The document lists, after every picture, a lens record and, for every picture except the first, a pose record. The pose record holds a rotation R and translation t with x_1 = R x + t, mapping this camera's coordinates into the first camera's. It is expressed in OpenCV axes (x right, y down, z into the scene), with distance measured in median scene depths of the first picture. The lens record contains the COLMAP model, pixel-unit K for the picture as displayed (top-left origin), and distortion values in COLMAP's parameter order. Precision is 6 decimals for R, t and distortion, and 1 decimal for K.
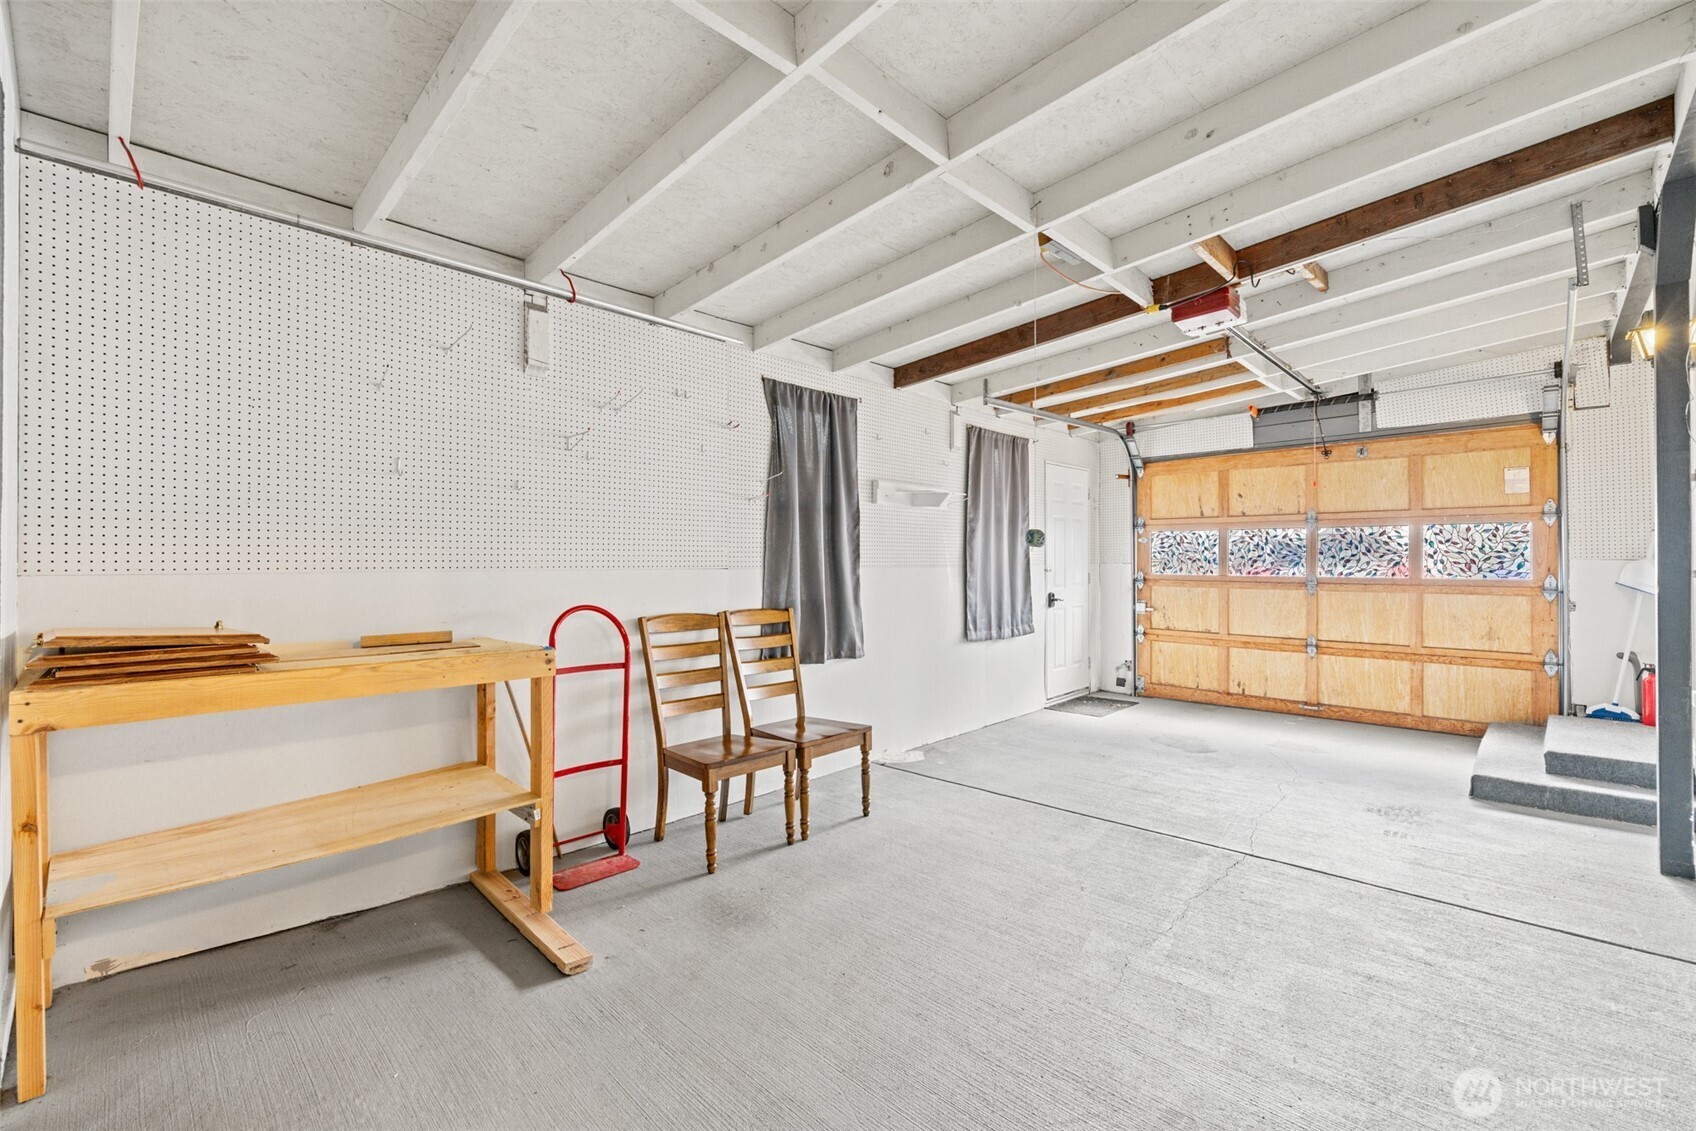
lens RADIAL K [[755.3, 0, 848.0], [0, 755.3, 565.5], [0, 0, 1]] dist [0.000848, 0.000458]
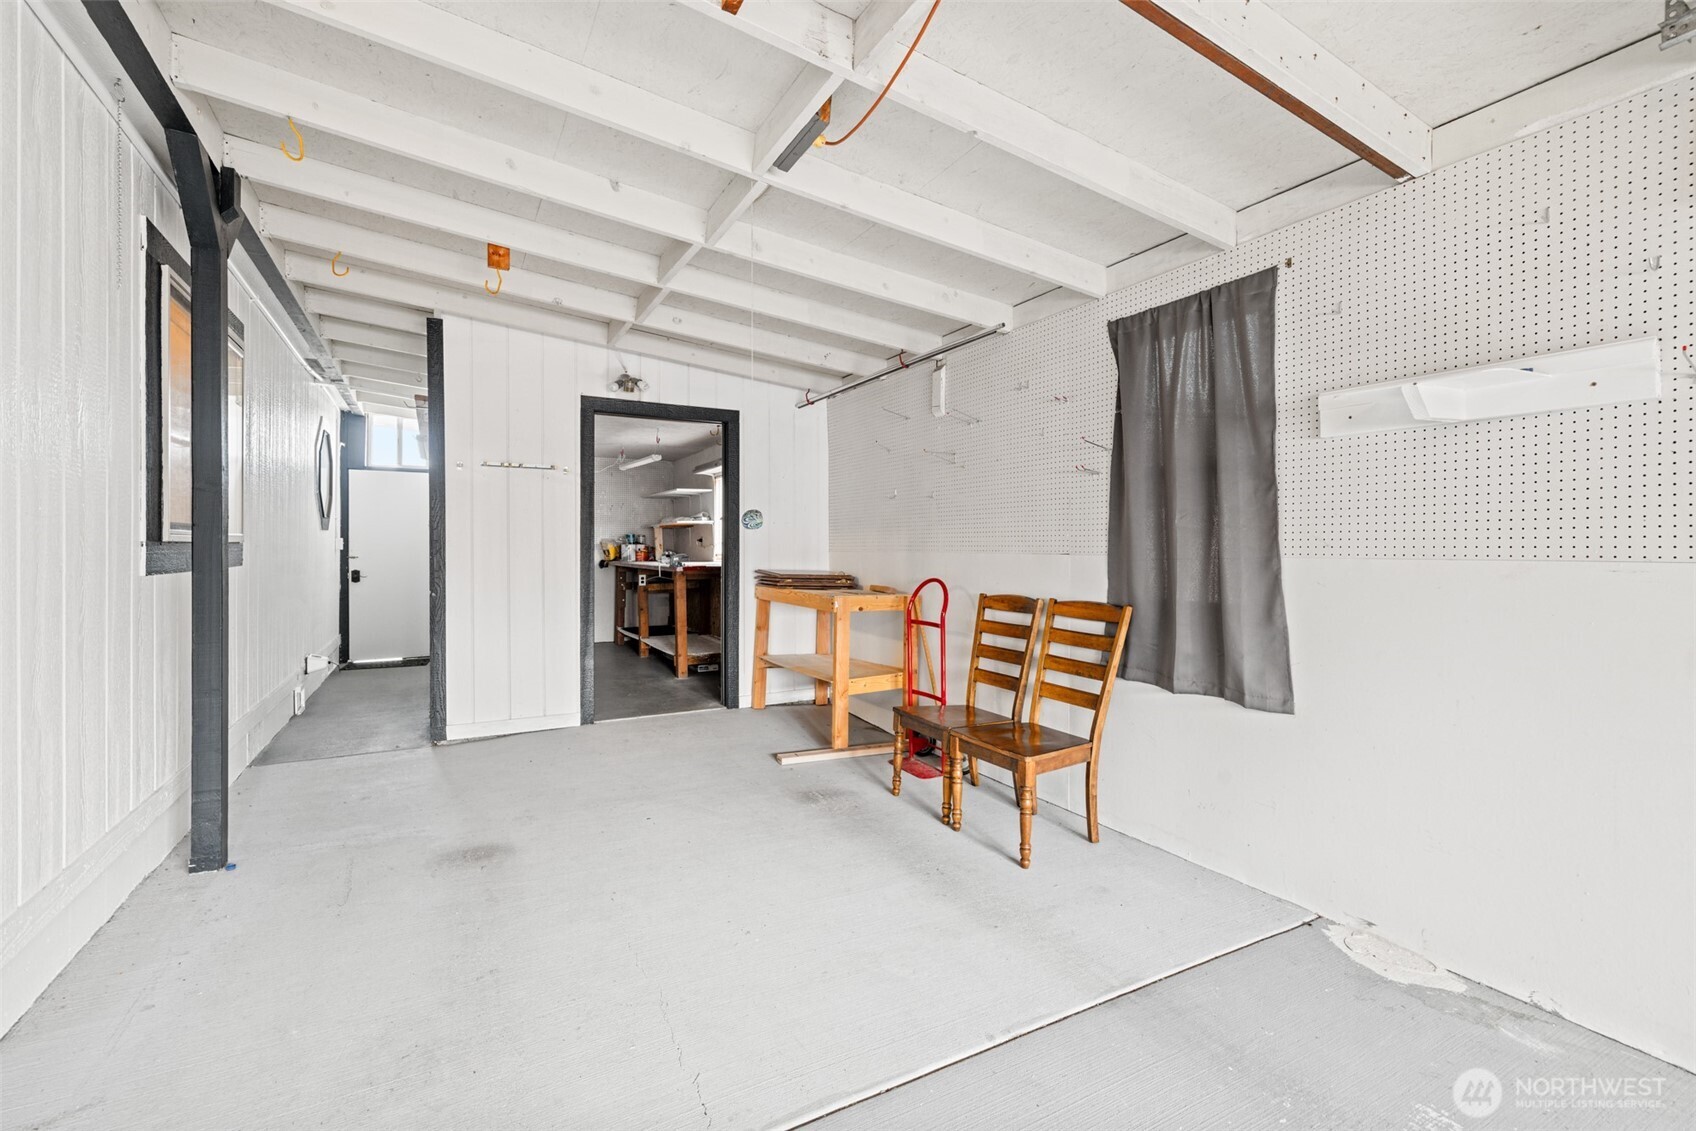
lens RADIAL K [[732.1, 0, 841.2], [0, 732.1, 552.8], [0, 0, 1]] dist [-0.000758, -0.000344]
pose [[-0.317654, 0.012603, -0.948123, 0.705522], [-0.011536, 0.999786, 0.017155, -0.008088], [0.948137, 0.016387, -0.317441, 0.936384]]
